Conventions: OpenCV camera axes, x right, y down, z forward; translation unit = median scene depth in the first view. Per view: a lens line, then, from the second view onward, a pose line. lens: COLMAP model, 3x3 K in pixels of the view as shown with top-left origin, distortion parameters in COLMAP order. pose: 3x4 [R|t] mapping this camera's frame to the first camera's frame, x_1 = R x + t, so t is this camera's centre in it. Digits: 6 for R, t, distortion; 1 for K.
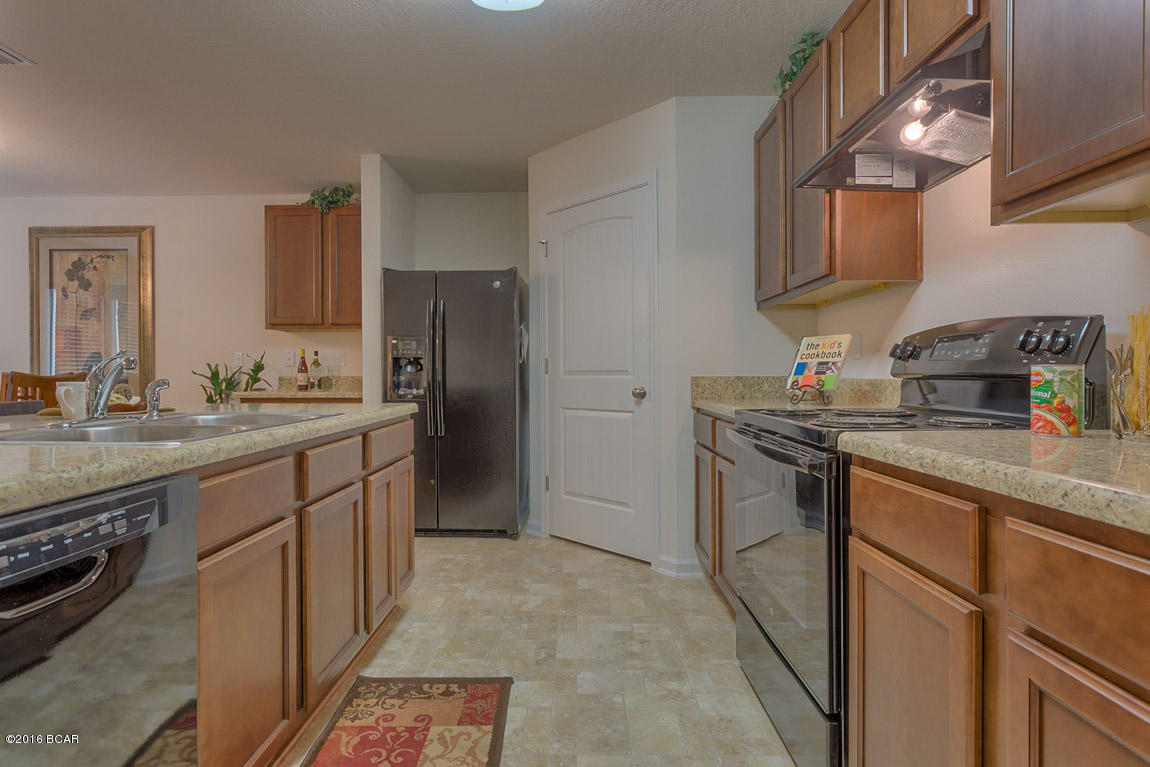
lens RADIAL K [[574.2, 0, 572.8], [0, 574.2, 378.0], [0, 0, 1]] dist [-0.011996, 0.002137]
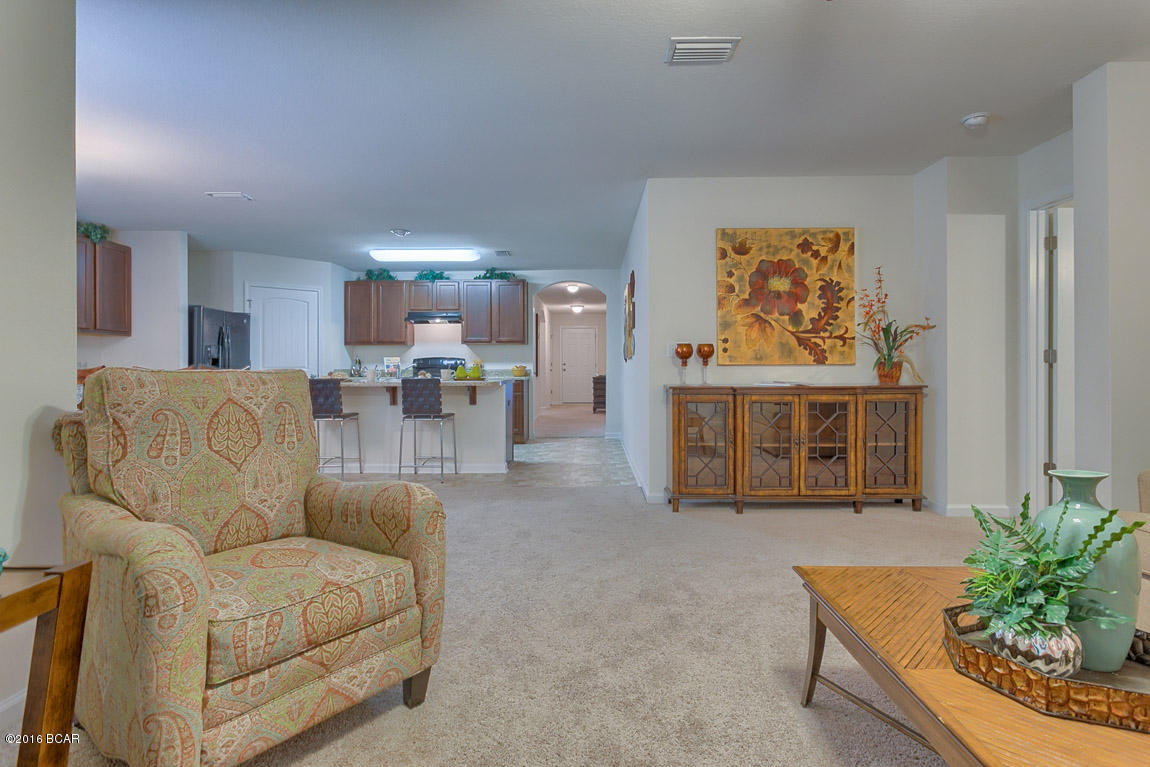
lens RADIAL K [[577.6, 0, 579.3], [0, 577.6, 368.9], [0, 0, 1]] dist [-0.010800, 0.000096]
pose [[0.014111, -0.000259, 0.999900, -2.414667], [0.008089, 0.999967, 0.000145, 0.005968], [-0.999868, 0.008086, 0.014112, -0.165923]]
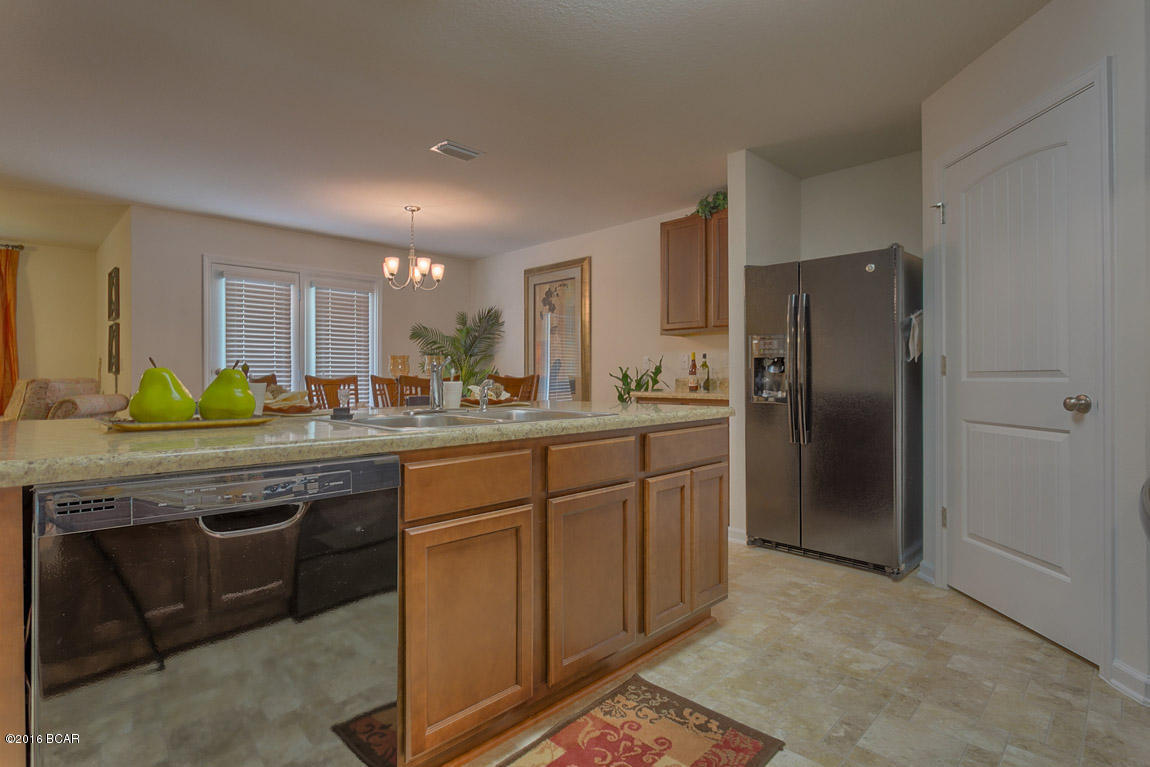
lens RADIAL K [[574.2, 0, 572.8], [0, 574.2, 378.0], [0, 0, 1]] dist [-0.011996, 0.002137]
pose [[0.713802, 0.002395, -0.700344, 0.166147], [-0.004709, 0.999988, -0.001380, -0.000474], [0.700332, 0.004283, 0.713804, 0.128877]]
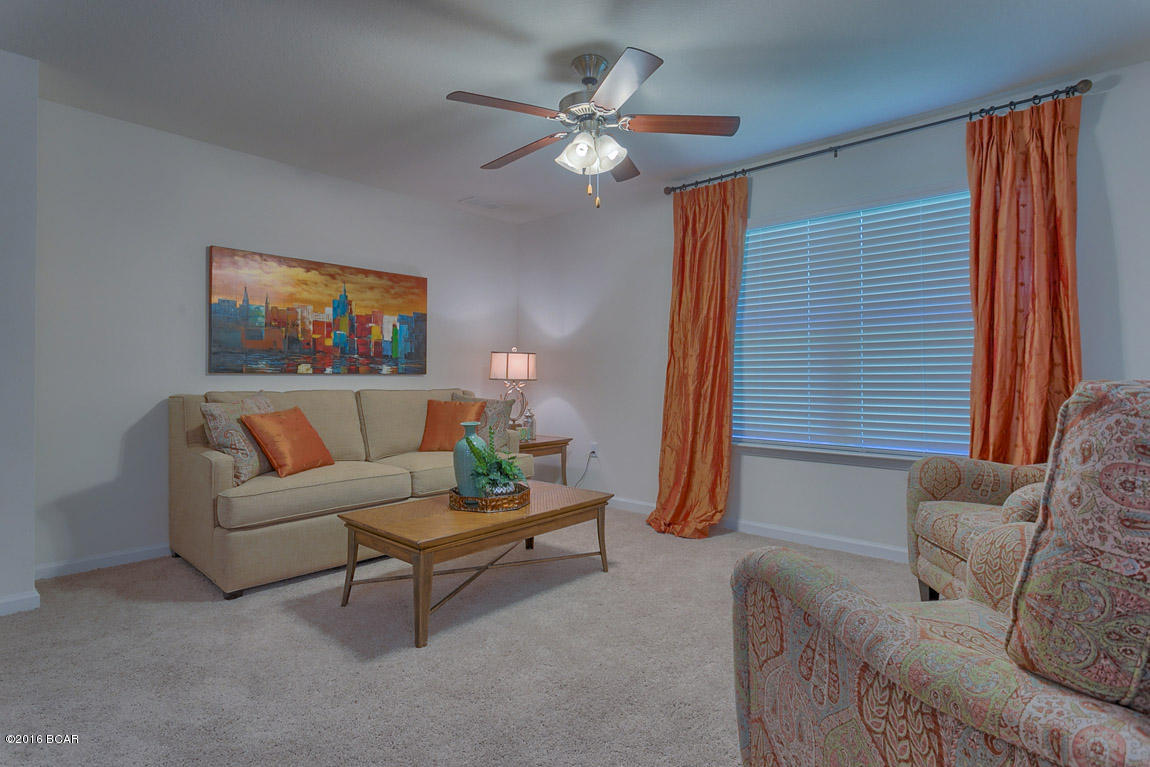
lens RADIAL K [[579.7, 0, 570.8], [0, 579.7, 376.4], [0, 0, 1]] dist [-0.000475, 0.000546]
pose [[-0.660898, 0.000814, -0.750476, -1.387102], [-0.001591, 0.999996, 0.002486, 0.001104], [0.750474, 0.002837, -0.660894, 0.191493]]
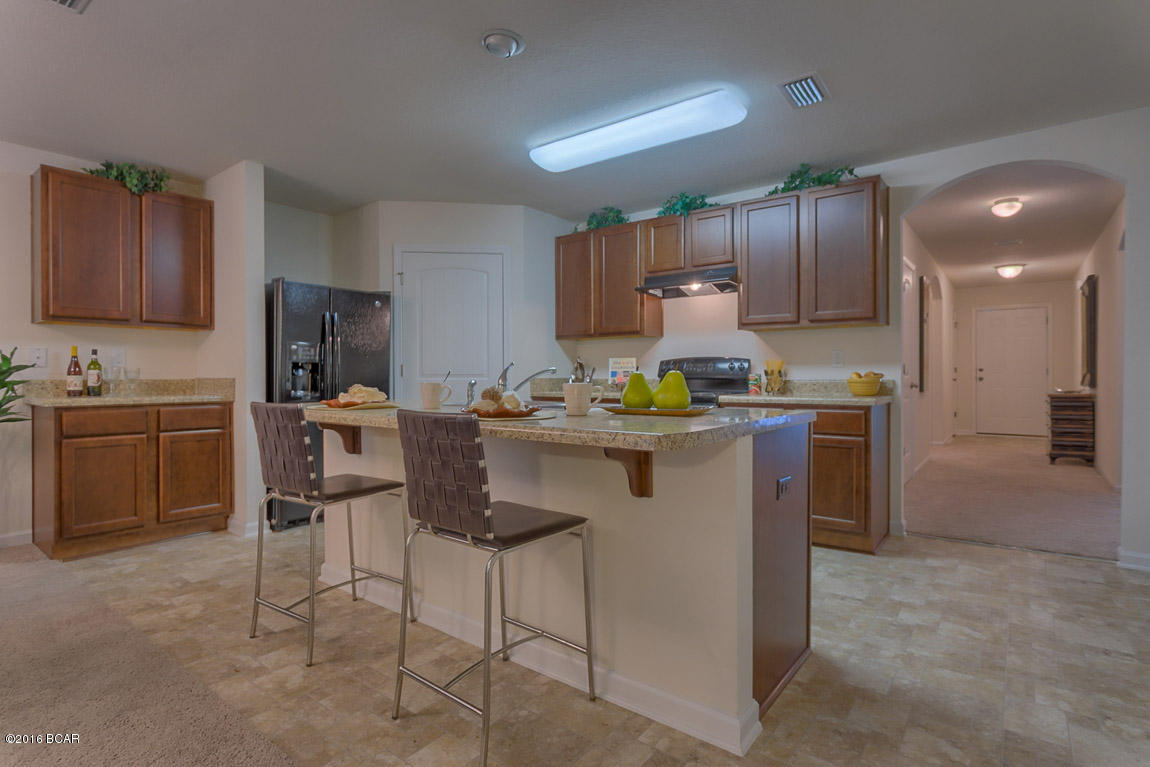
lens RADIAL K [[574.2, 0, 572.8], [0, 574.2, 378.0], [0, 0, 1]] dist [-0.011996, 0.002137]
pose [[0.609883, -0.002010, 0.792489, -1.012267], [0.005686, 0.999982, -0.001840, 0.000306], [-0.792471, 0.005629, 0.609884, -0.093293]]
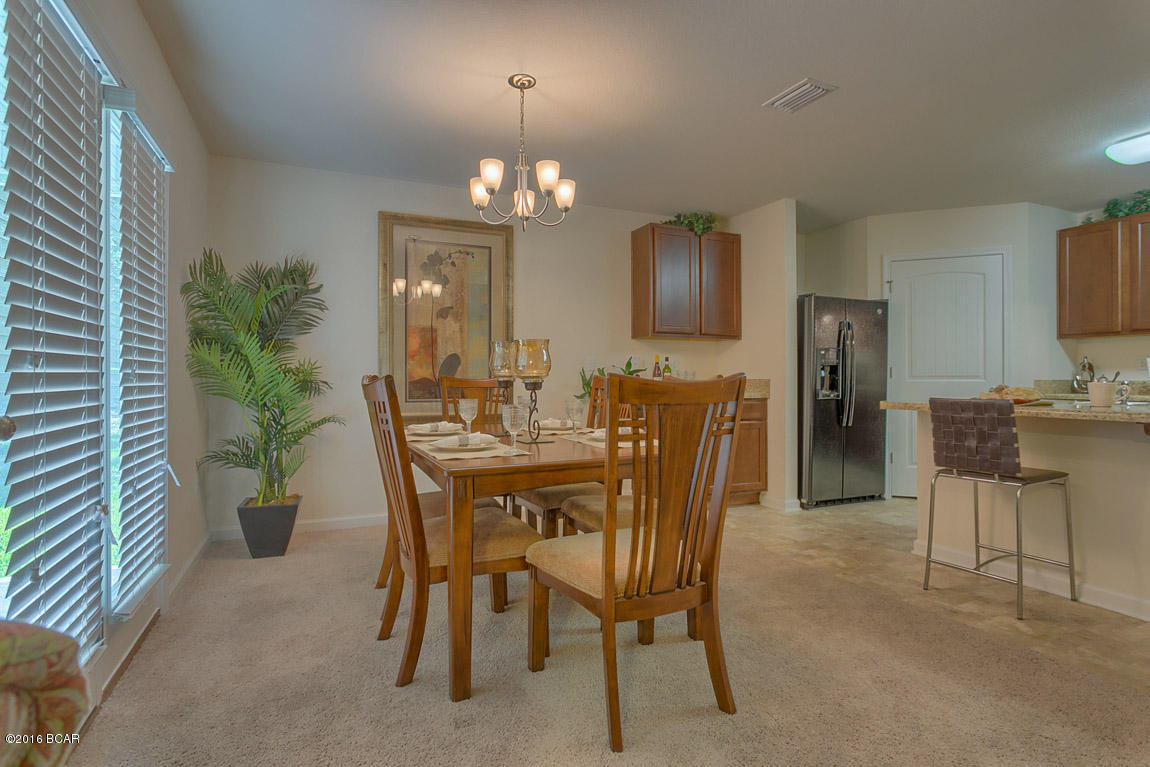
lens RADIAL K [[574.2, 0, 572.8], [0, 574.2, 378.0], [0, 0, 1]] dist [-0.011996, 0.002137]
pose [[0.909617, 0.000986, 0.415446, -1.592256], [0.001909, 0.999977, -0.006551, 0.000494], [-0.415443, 0.006752, 0.909594, 0.100031]]
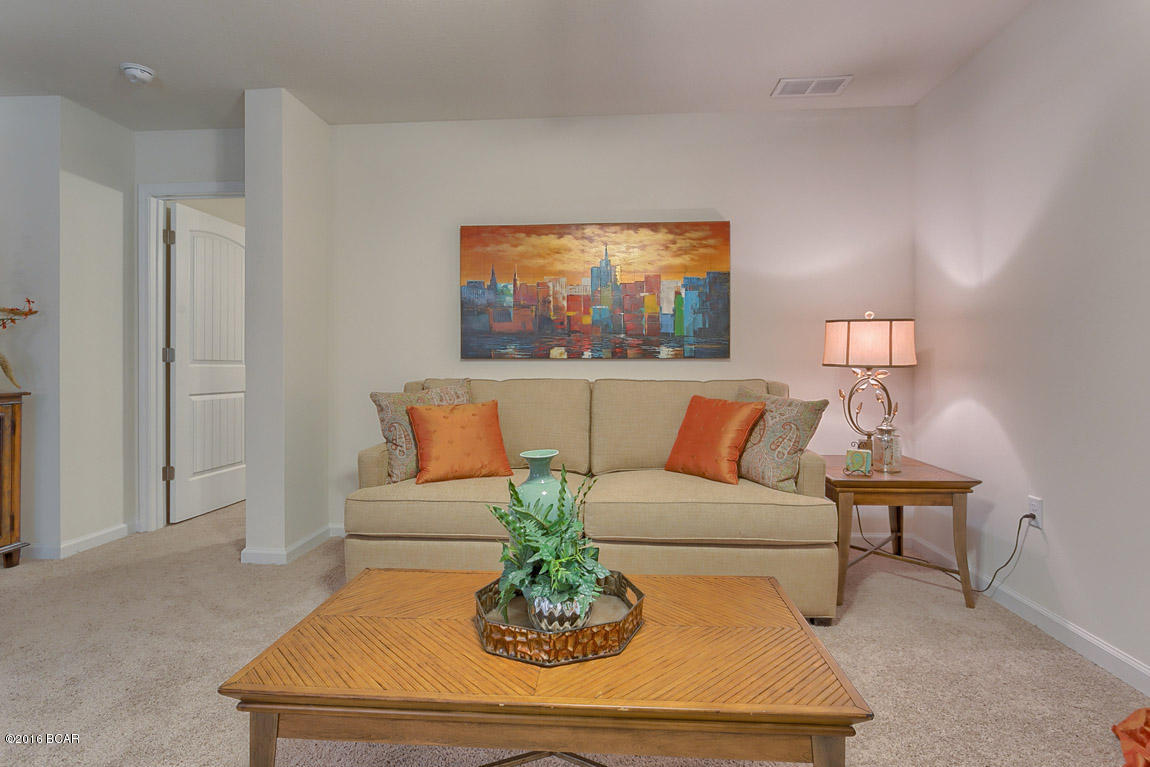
lens RADIAL K [[579.9, 0, 570.3], [0, 579.9, 364.4], [0, 0, 1]] dist [-0.005122, -0.000275]
pose [[-0.998673, 0.005584, 0.051192, -2.053337], [0.005896, 0.999965, 0.005942, 0.003410], [-0.051157, 0.006236, -0.998671, -0.018854]]
